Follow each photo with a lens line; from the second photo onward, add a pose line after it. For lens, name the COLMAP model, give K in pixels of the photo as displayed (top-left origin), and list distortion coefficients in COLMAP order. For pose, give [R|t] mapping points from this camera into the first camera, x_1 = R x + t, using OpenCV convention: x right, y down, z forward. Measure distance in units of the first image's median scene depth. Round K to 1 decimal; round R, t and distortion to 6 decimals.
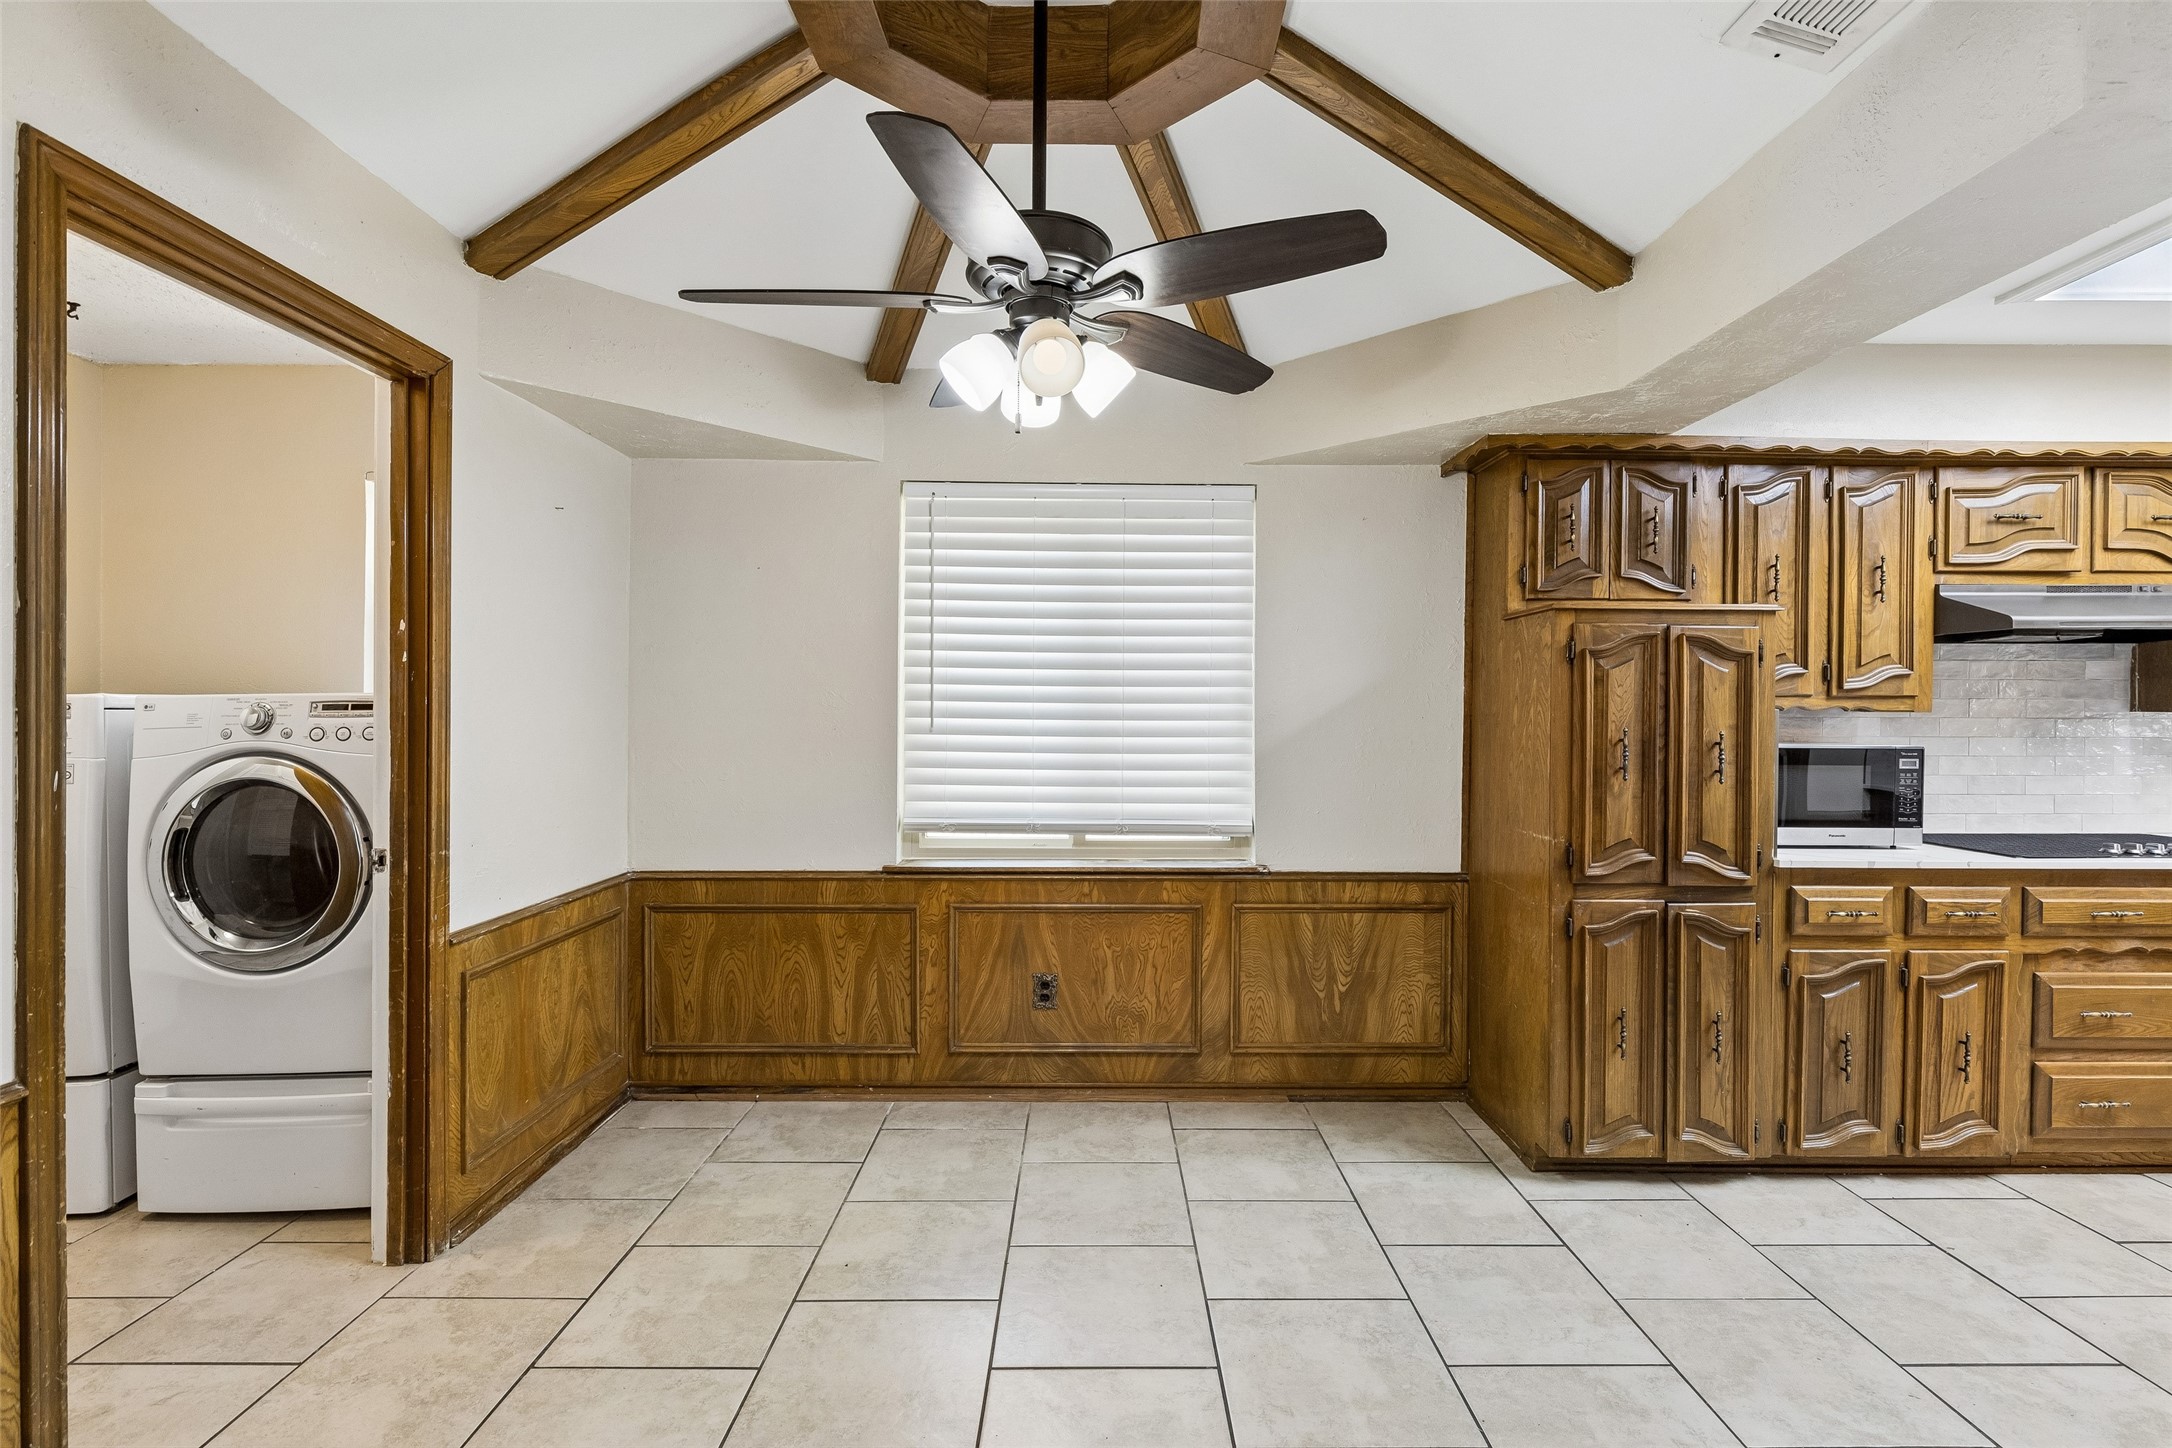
lens RADIAL K [[1047.6, 0, 1061.4], [0, 1047.6, 724.7], [0, 0, 1]] dist [-0.001305, -0.000617]
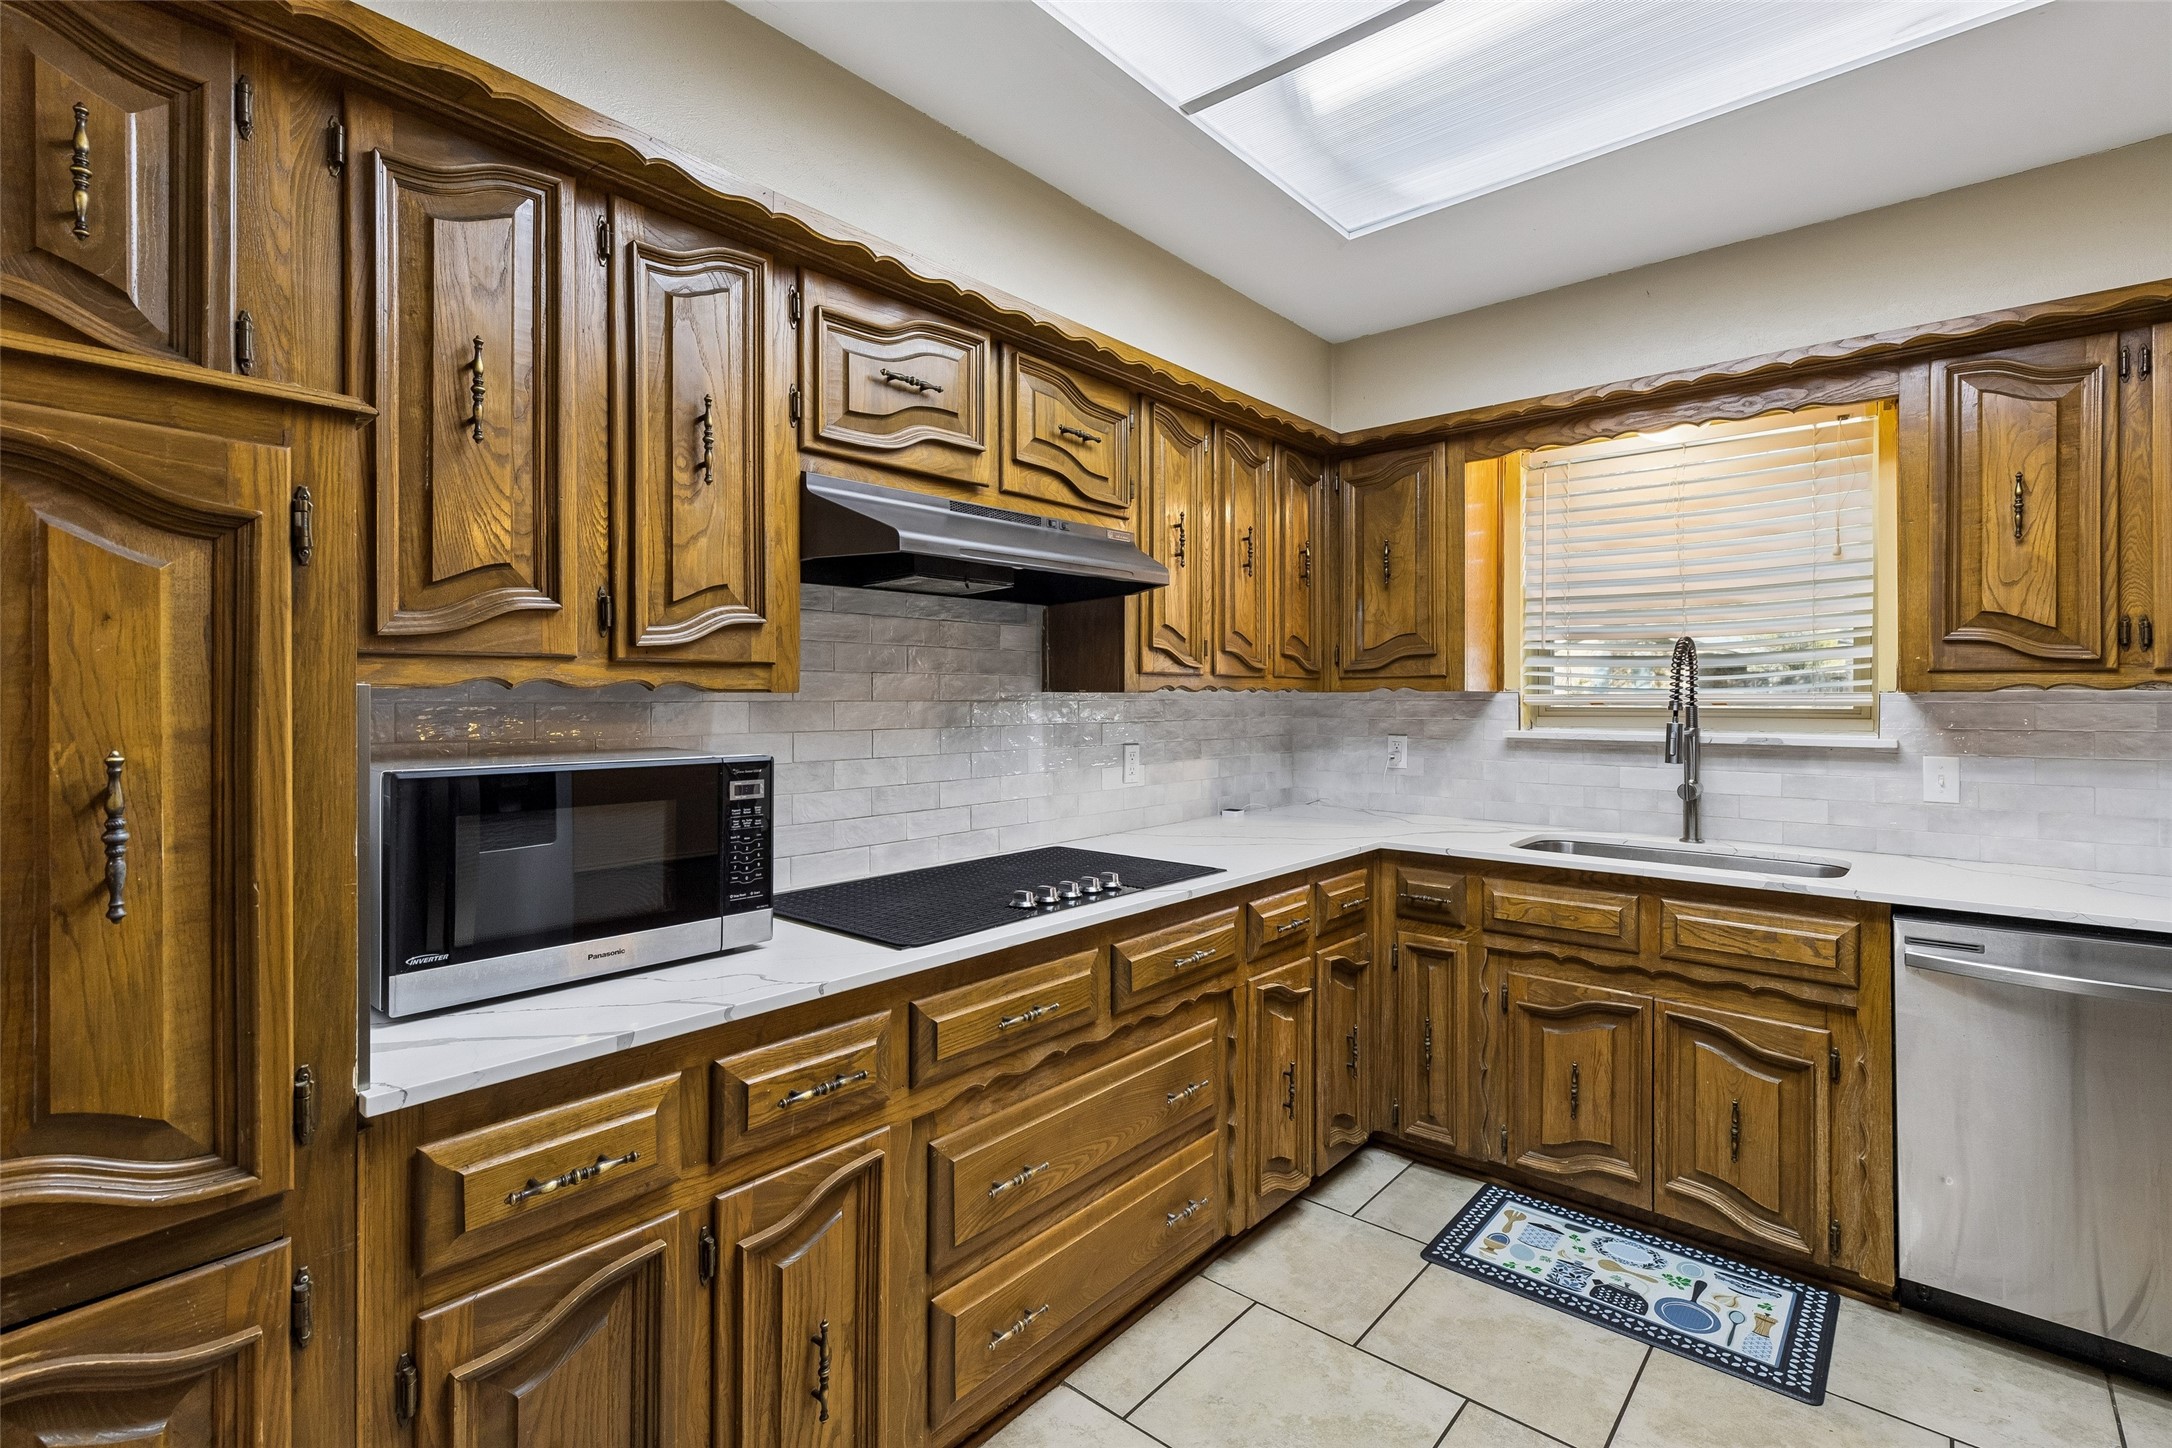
lens RADIAL K [[998.0, 0, 1083.5], [0, 998.0, 705.8], [0, 0, 1]] dist [-0.000117, -0.000091]
pose [[0.670839, -0.010689, 0.741526, 0.534281], [0.012098, 0.999921, 0.003469, -0.004673], [-0.741504, 0.006644, 0.670915, 0.520033]]
